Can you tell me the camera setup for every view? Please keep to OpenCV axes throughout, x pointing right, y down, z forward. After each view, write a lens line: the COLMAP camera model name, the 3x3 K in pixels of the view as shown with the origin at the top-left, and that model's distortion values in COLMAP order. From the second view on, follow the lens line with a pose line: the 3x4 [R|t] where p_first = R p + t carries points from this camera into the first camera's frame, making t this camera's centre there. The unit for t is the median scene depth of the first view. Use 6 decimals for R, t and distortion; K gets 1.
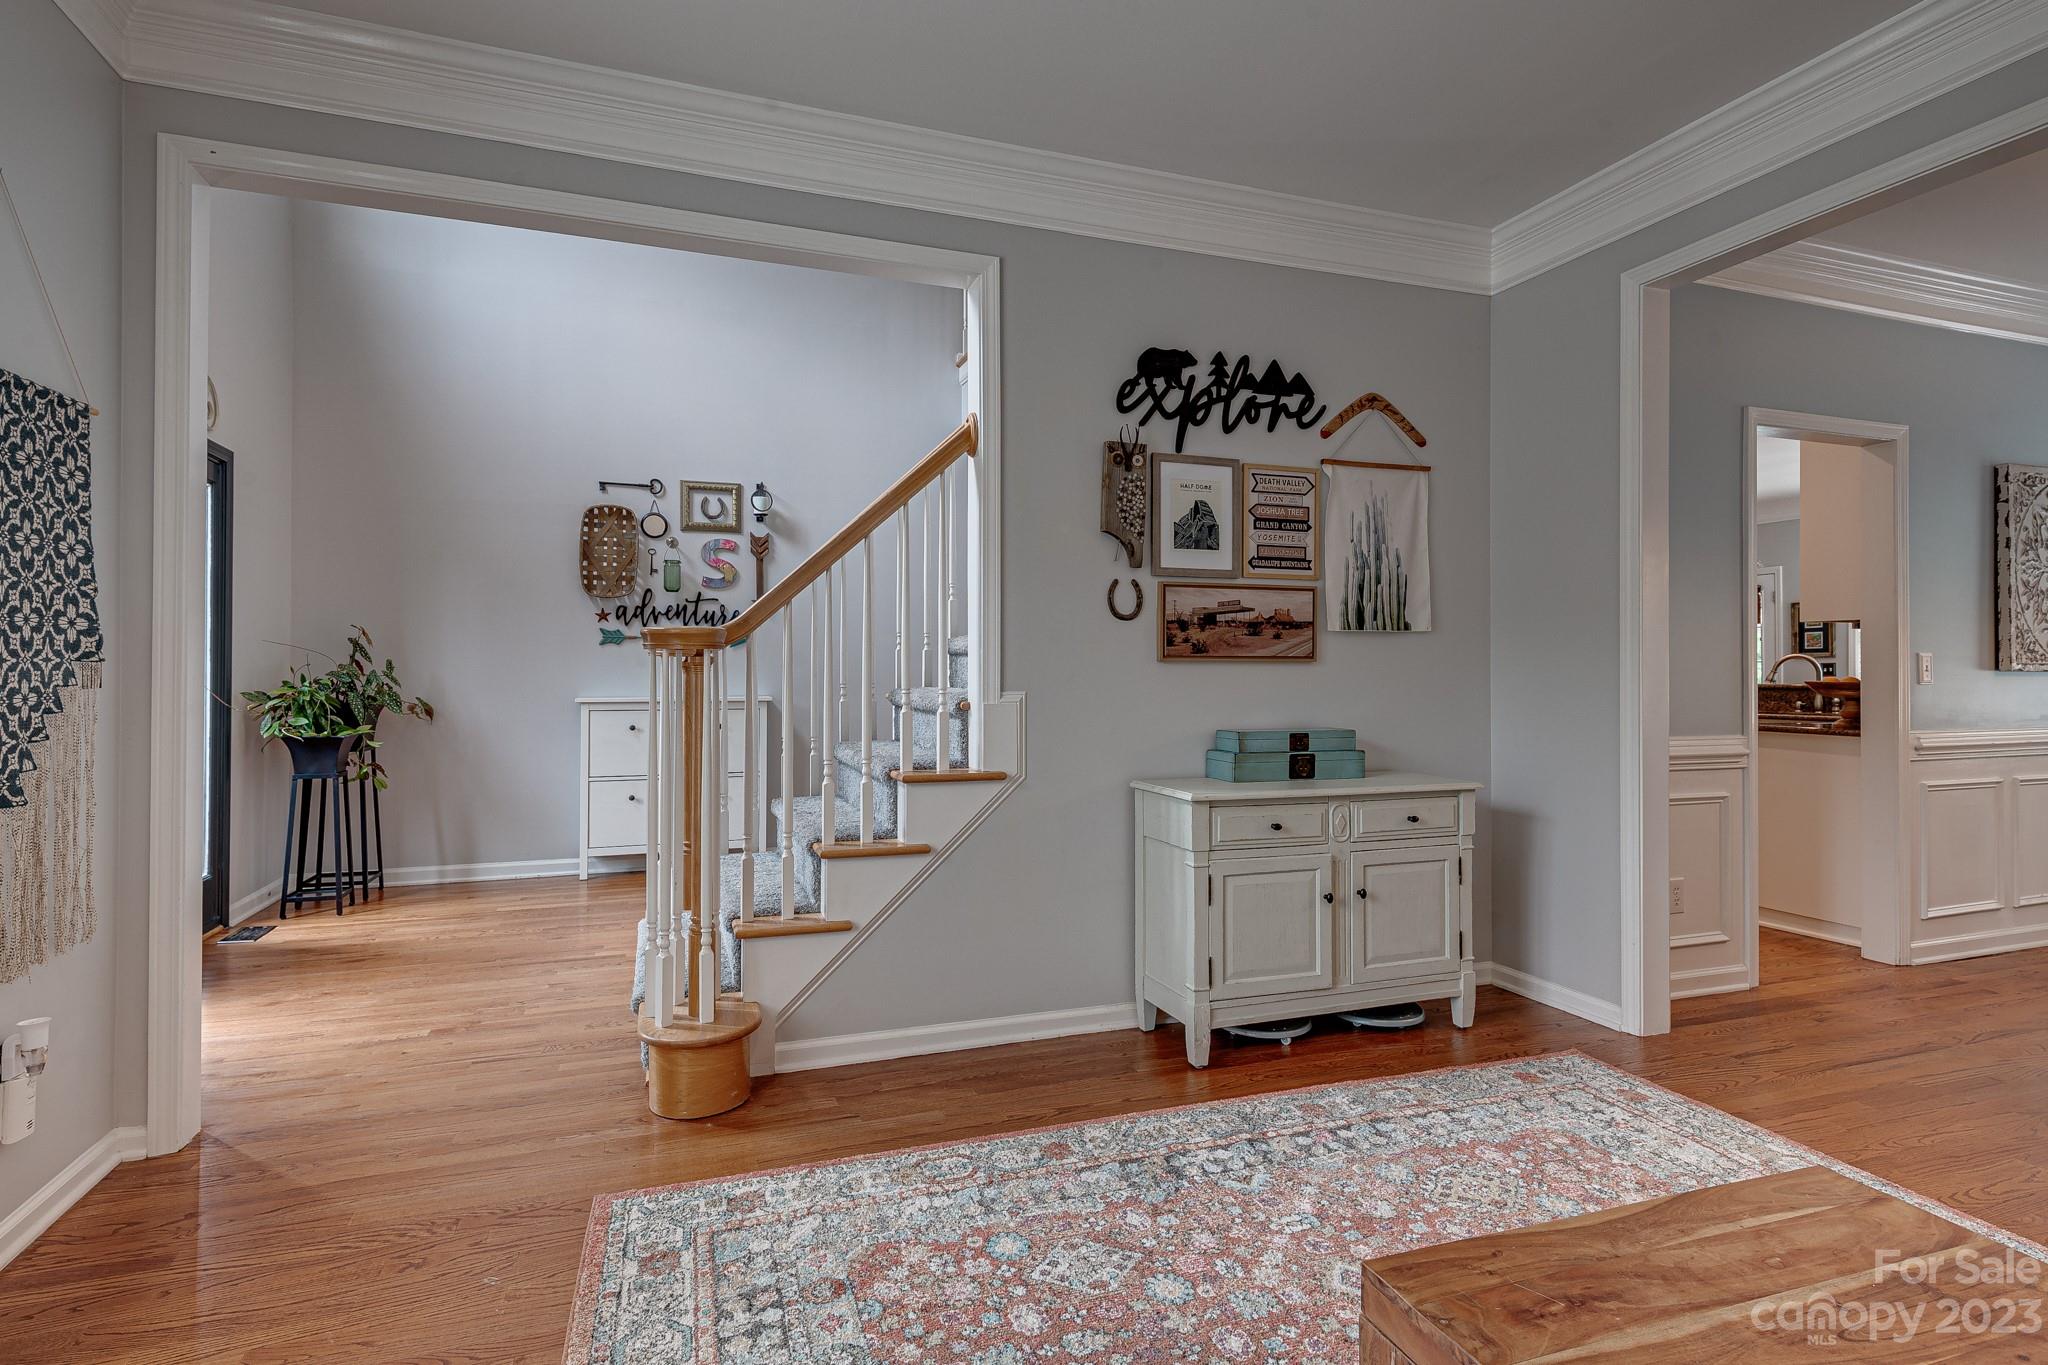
lens RADIAL K [[1025.5, 0, 1010.8], [0, 1025.5, 666.7], [0, 0, 1]] dist [0.020004, -0.010212]
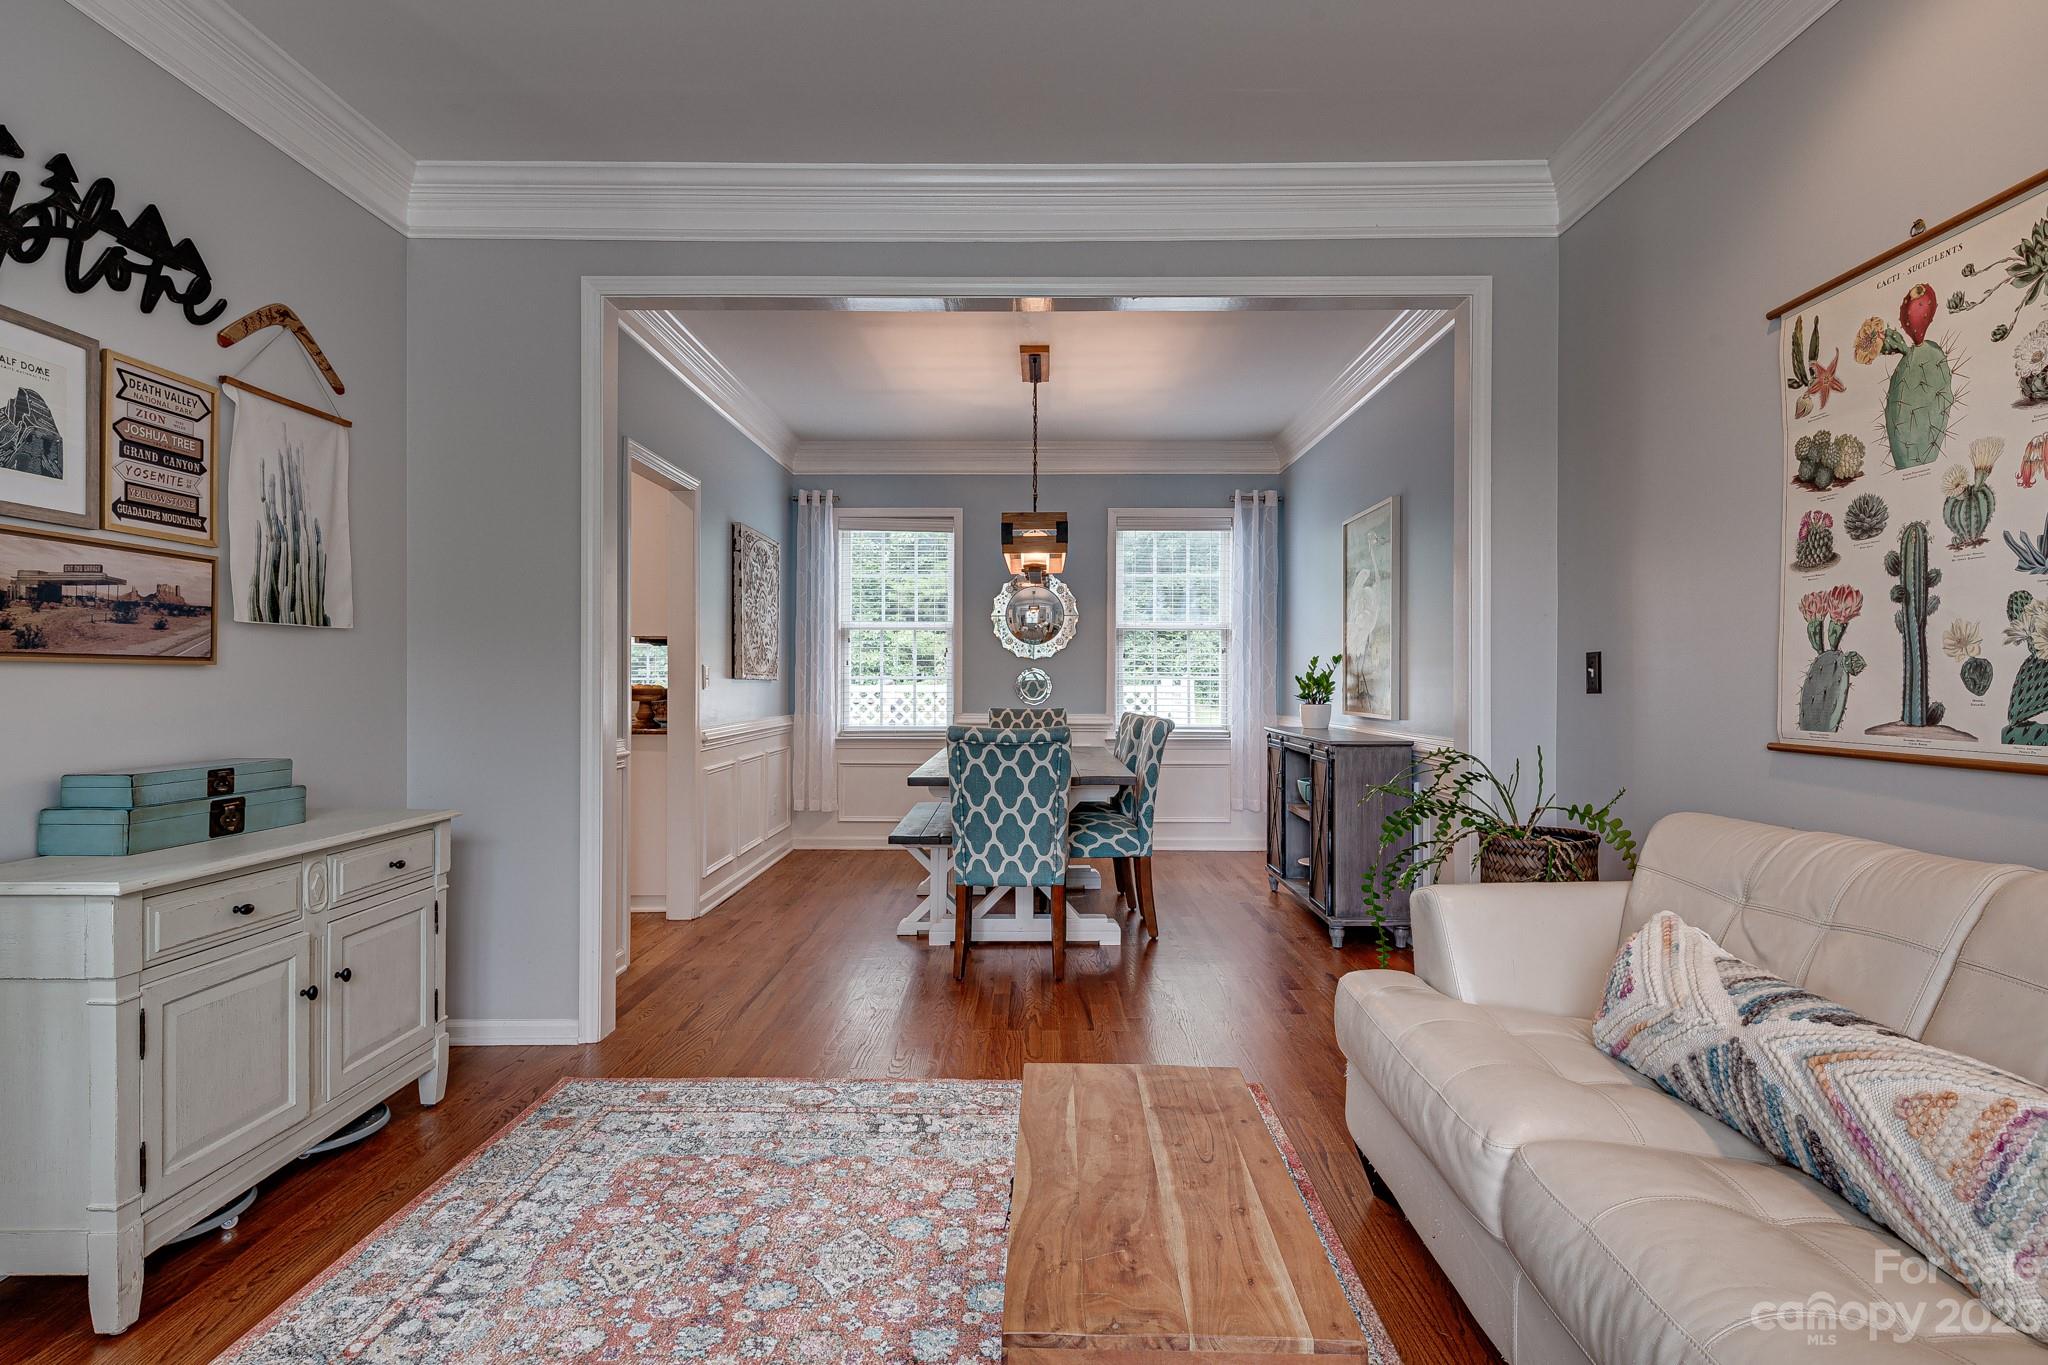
lens RADIAL K [[1025.5, 0, 1041.3], [0, 1025.5, 680.4], [0, 0, 1]] dist [0.020004, -0.010212]
pose [[0.327575, 0.000273, 0.944825, -0.188854], [-0.005978, 0.999981, 0.001784, 0.000944], [-0.944806, -0.006233, 0.327570, 0.252735]]
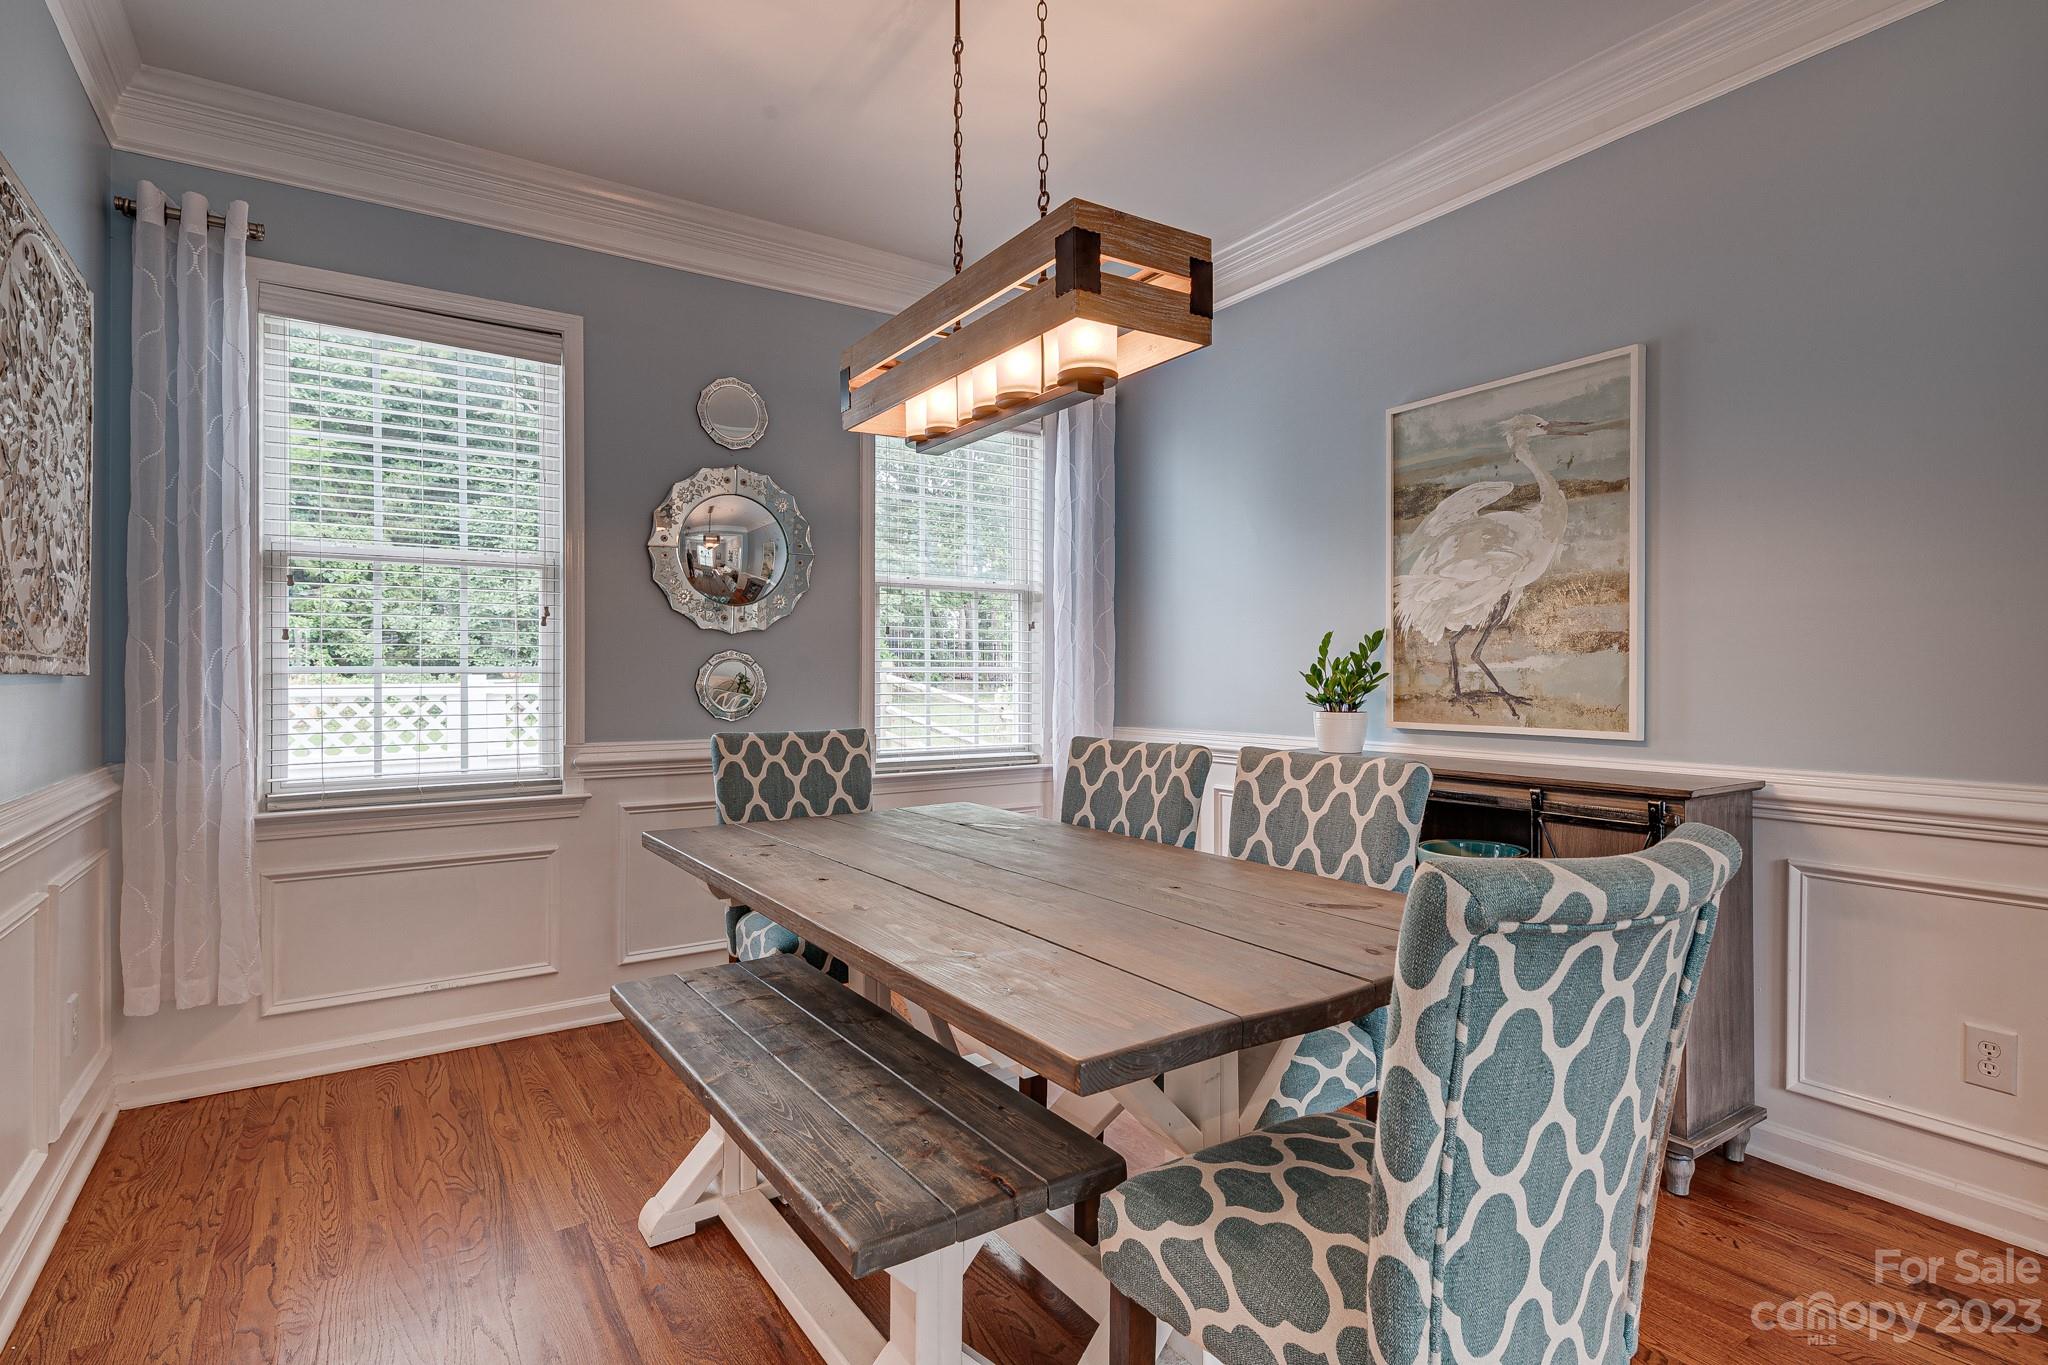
lens RADIAL K [[1025.5, 0, 1034.5], [0, 1025.5, 675.0], [0, 0, 1]] dist [0.020004, -0.010212]
pose [[-0.246283, 0.000665, 0.969198, 0.615907], [-0.003219, 0.999994, -0.001504, 0.005820], [-0.969193, -0.003490, -0.246280, 0.886947]]
